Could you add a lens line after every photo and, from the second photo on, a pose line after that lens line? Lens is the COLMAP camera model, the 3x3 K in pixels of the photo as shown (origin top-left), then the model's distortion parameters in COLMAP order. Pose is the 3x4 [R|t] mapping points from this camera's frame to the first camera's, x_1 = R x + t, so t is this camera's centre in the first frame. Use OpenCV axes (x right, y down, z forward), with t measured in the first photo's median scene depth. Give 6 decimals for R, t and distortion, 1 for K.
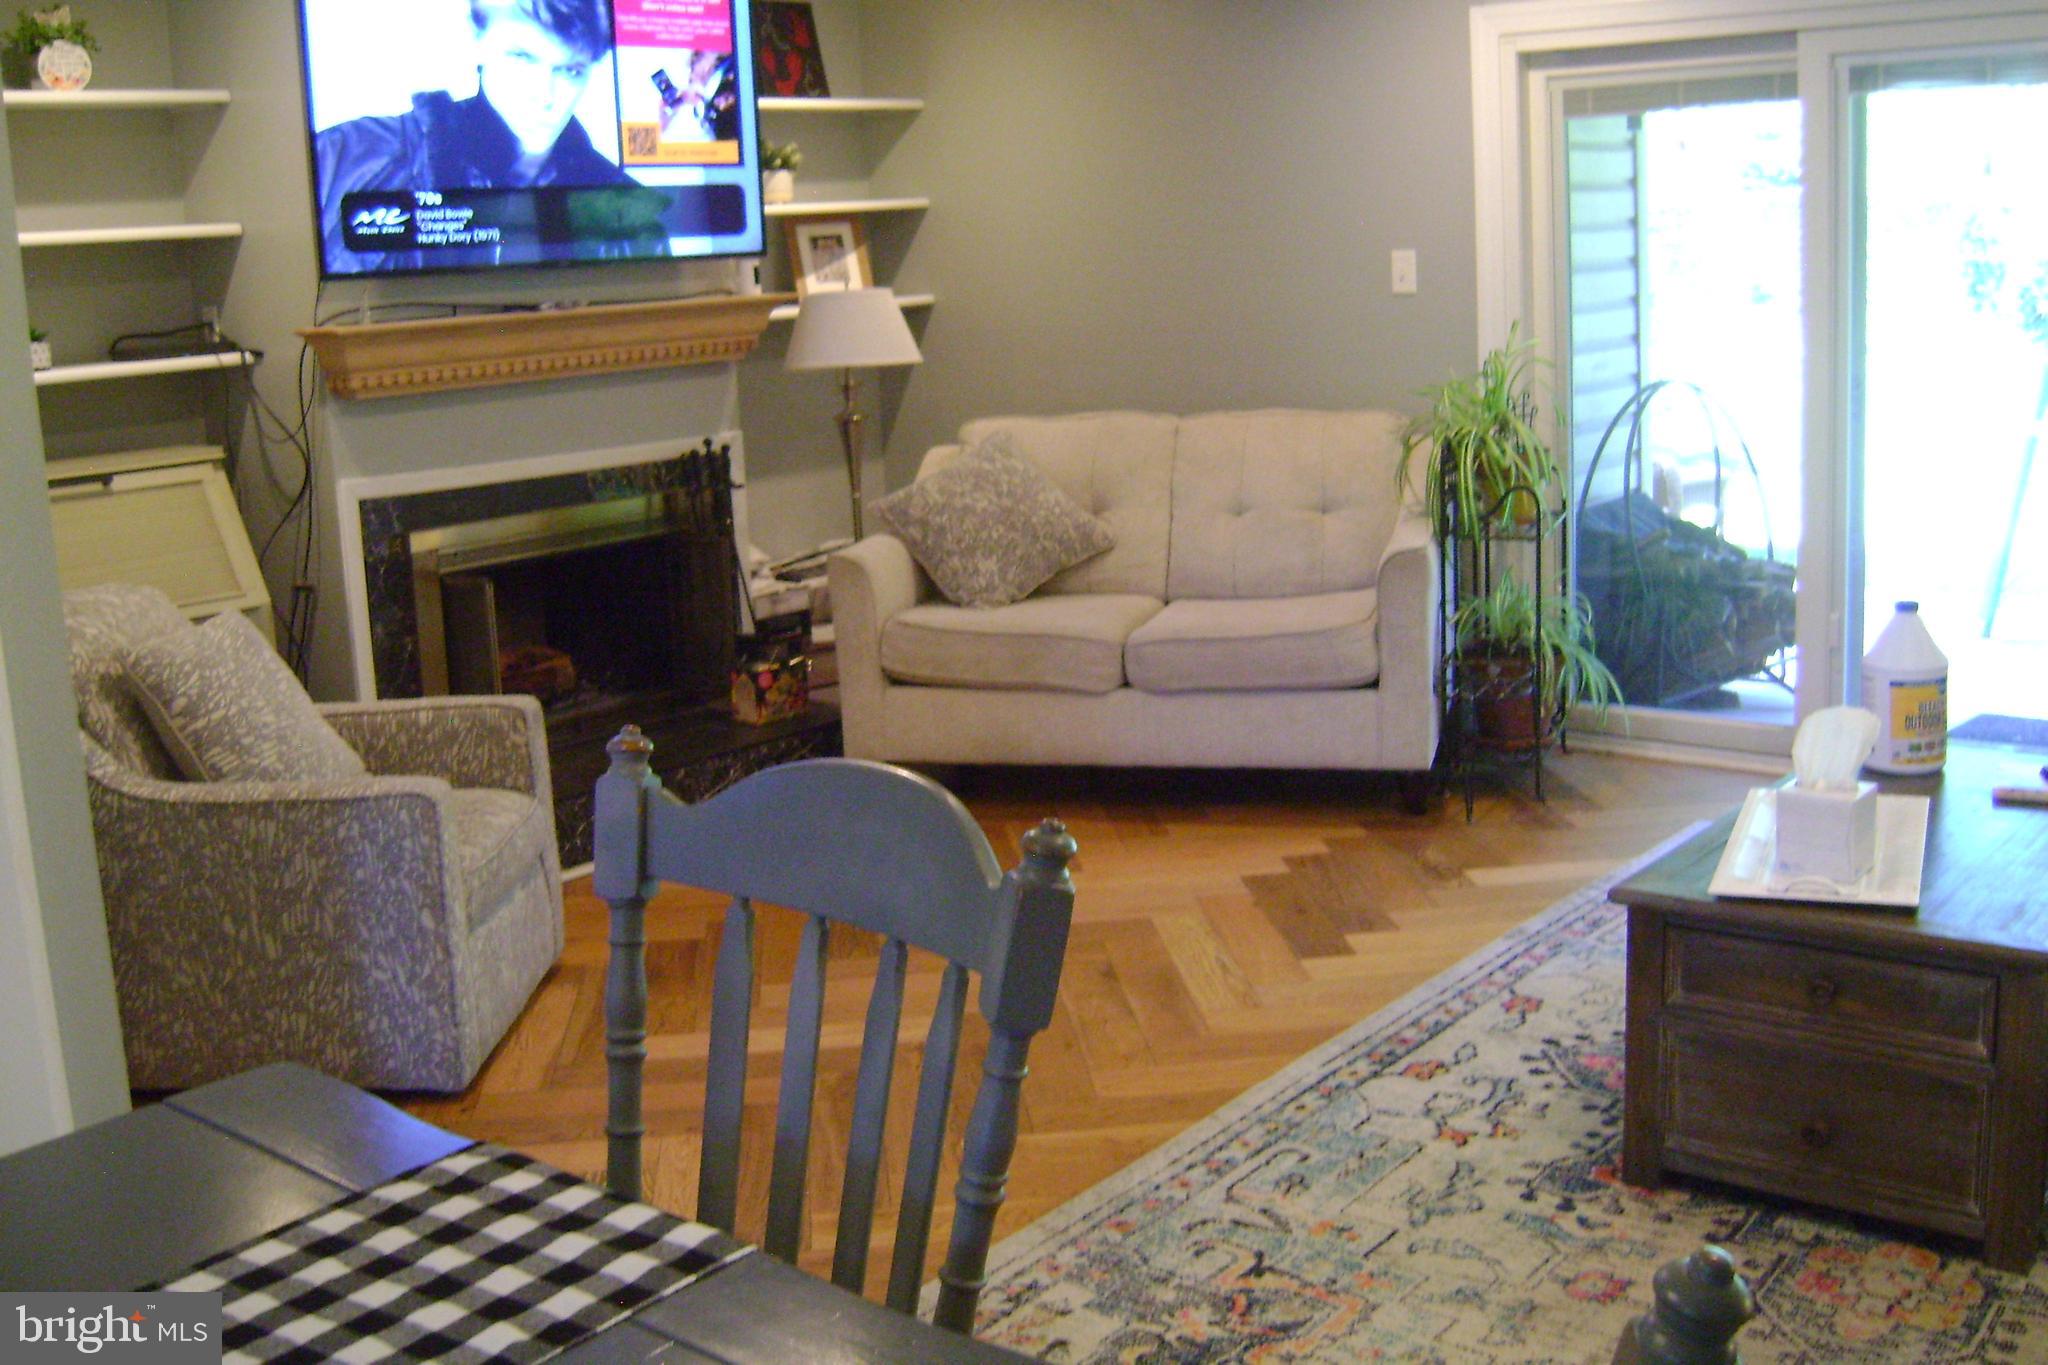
lens RADIAL K [[2135.6, 0, 1004.7], [0, 2135.6, 644.9], [0, 0, 1]] dist [-0.153792, 0.102787]
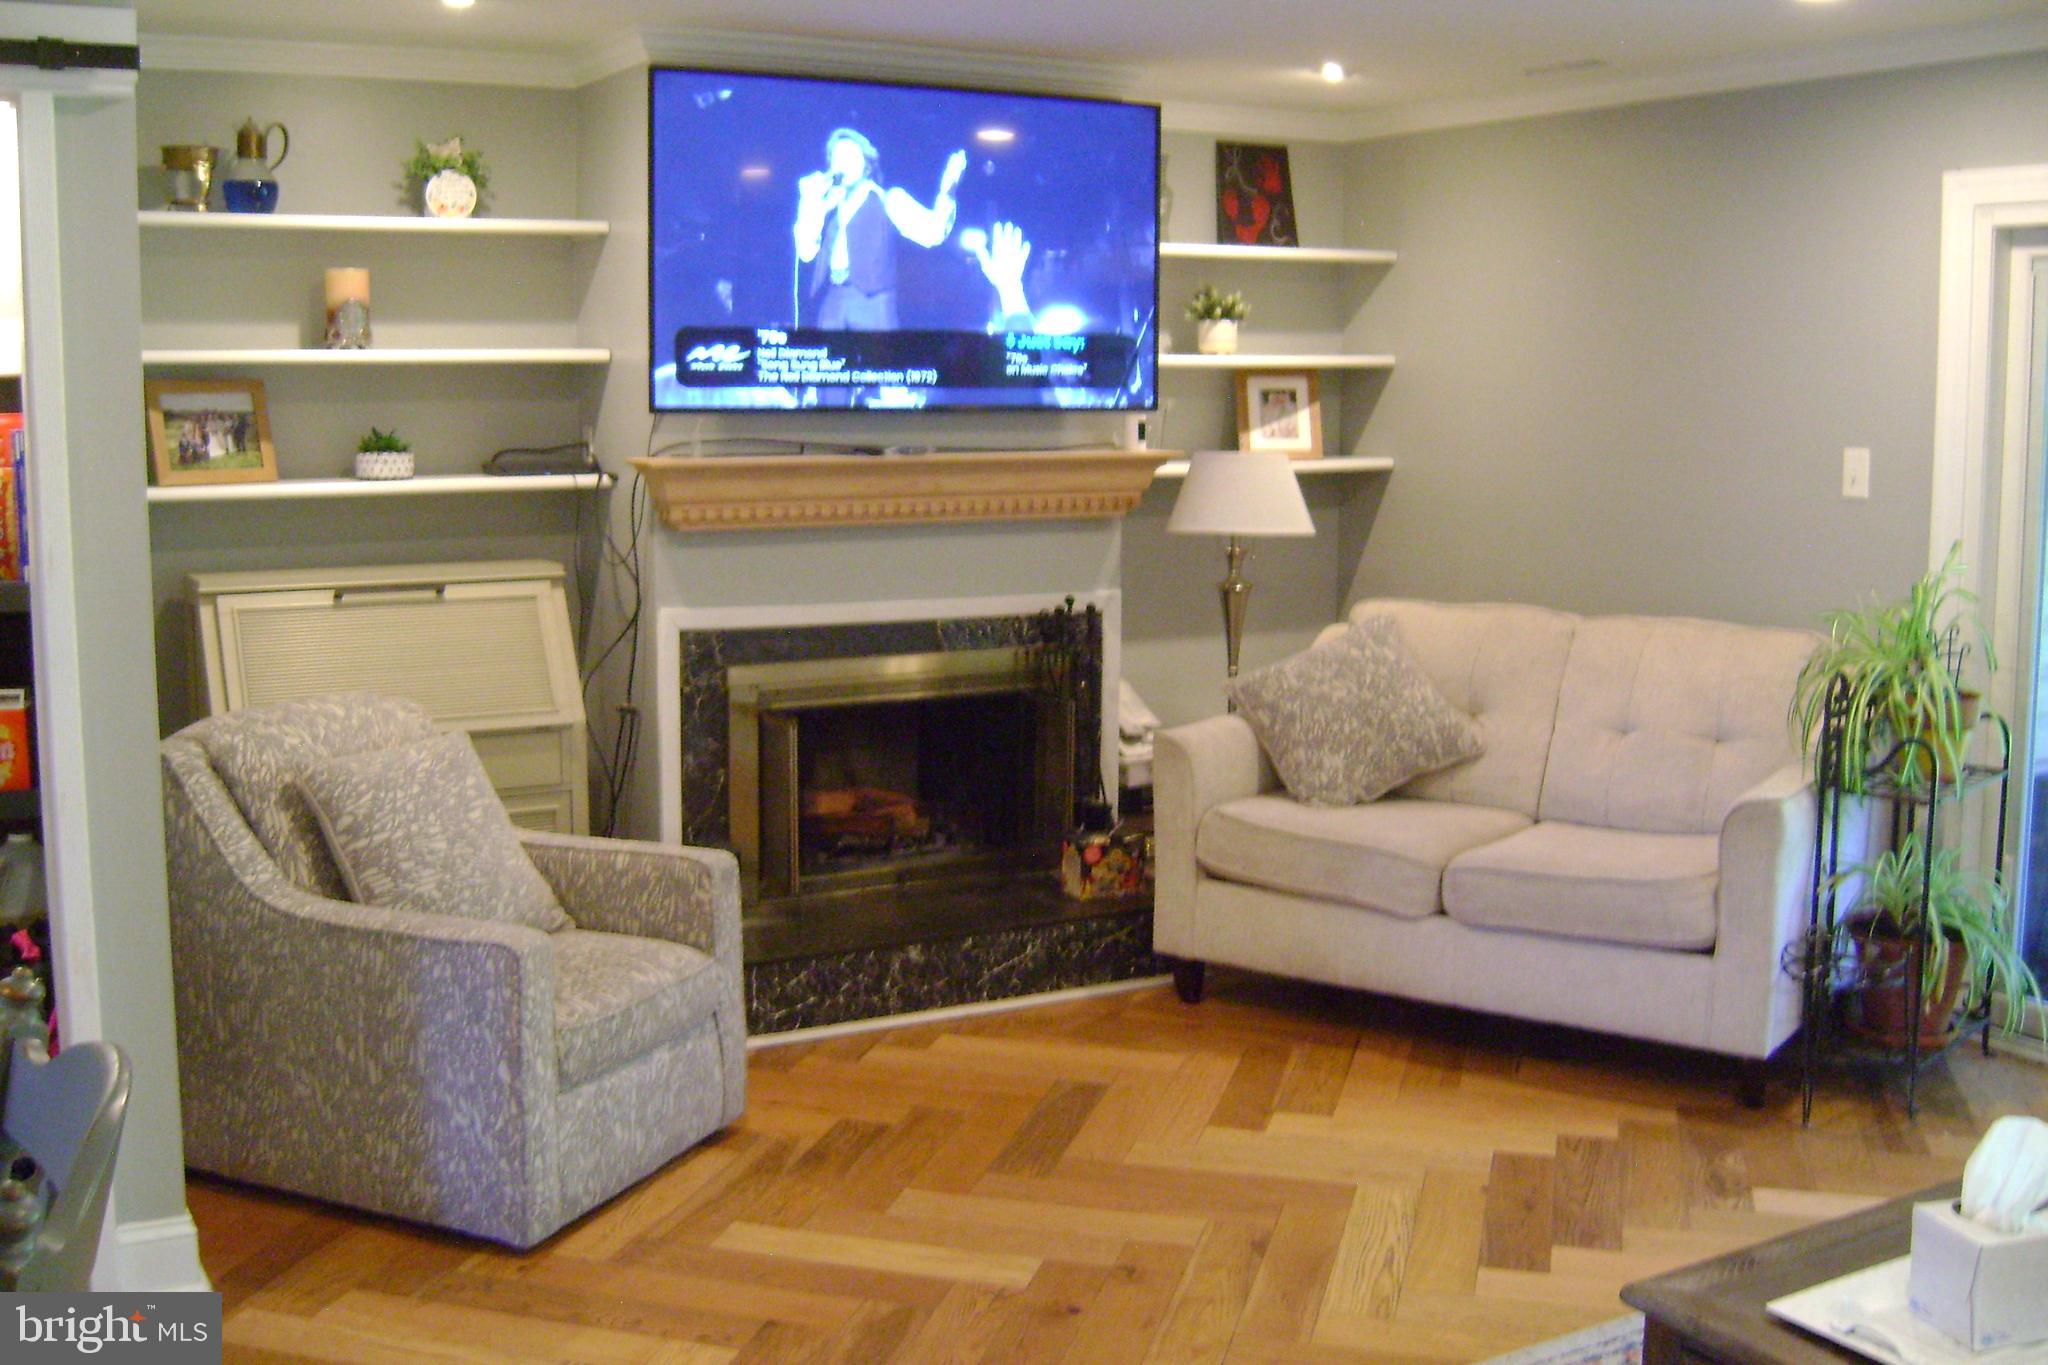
lens RADIAL K [[2135.6, 0, 1004.7], [0, 2135.6, 644.9], [0, 0, 1]] dist [-0.153792, 0.102787]
pose [[0.933478, 0.093578, -0.346211, 0.191901], [-0.112409, 0.993057, -0.034670, -0.043656], [0.340563, 0.071281, 0.937516, 0.096971]]
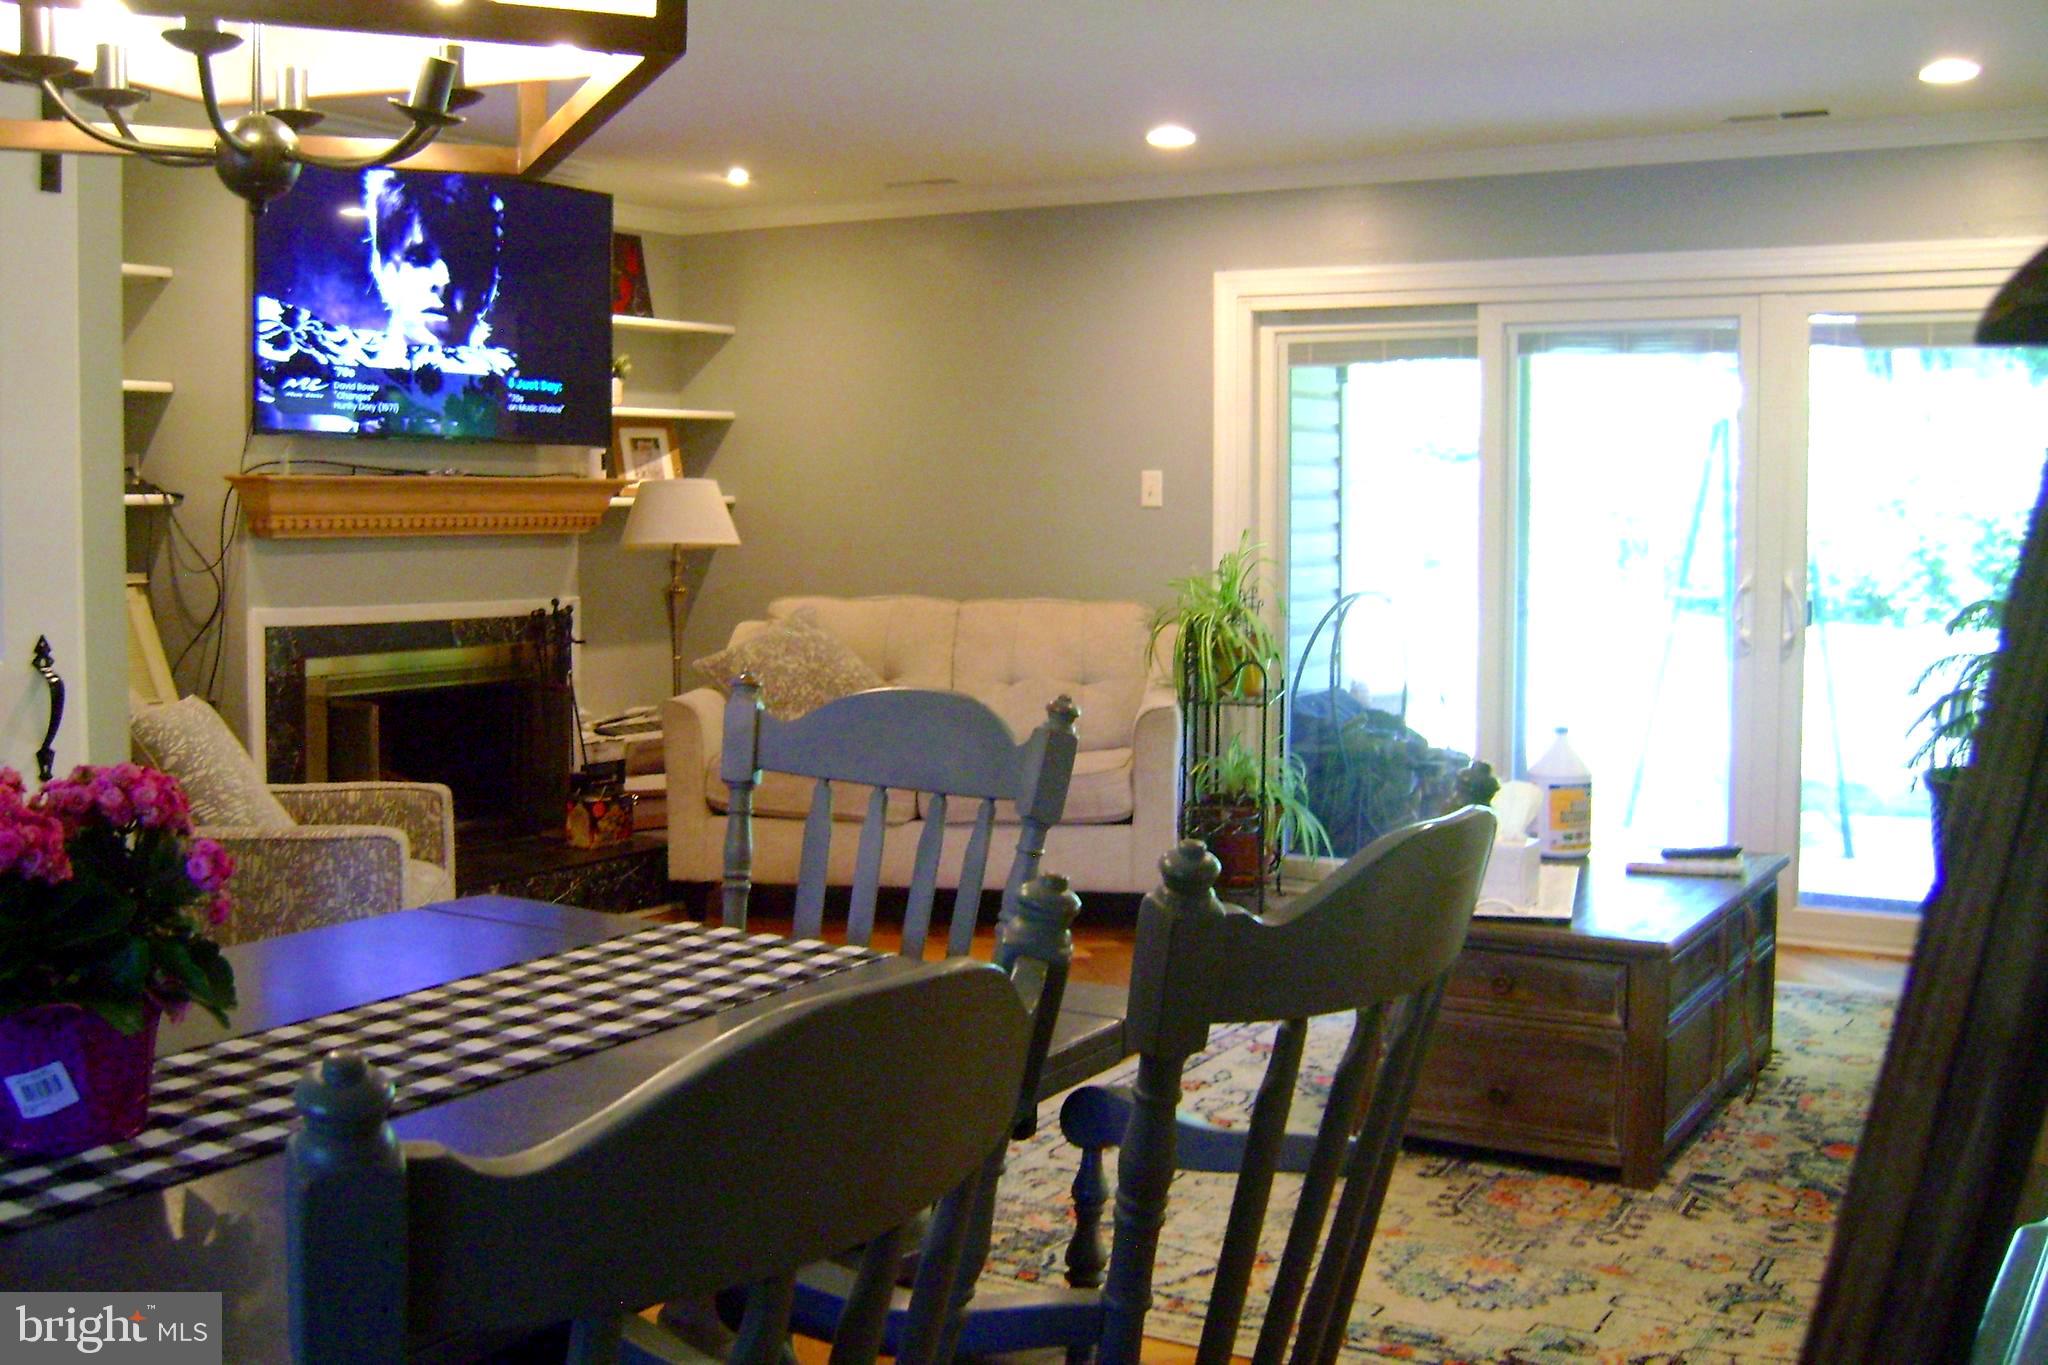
lens RADIAL K [[2135.6, 0, 1004.7], [0, 2135.6, 644.9], [0, 0, 1]] dist [-0.153792, 0.102787]
pose [[0.987923, 0.044021, 0.148563, -0.078297], [-0.025530, 0.991934, -0.124154, 0.072066], [-0.152830, 0.118862, 0.981078, -0.179206]]
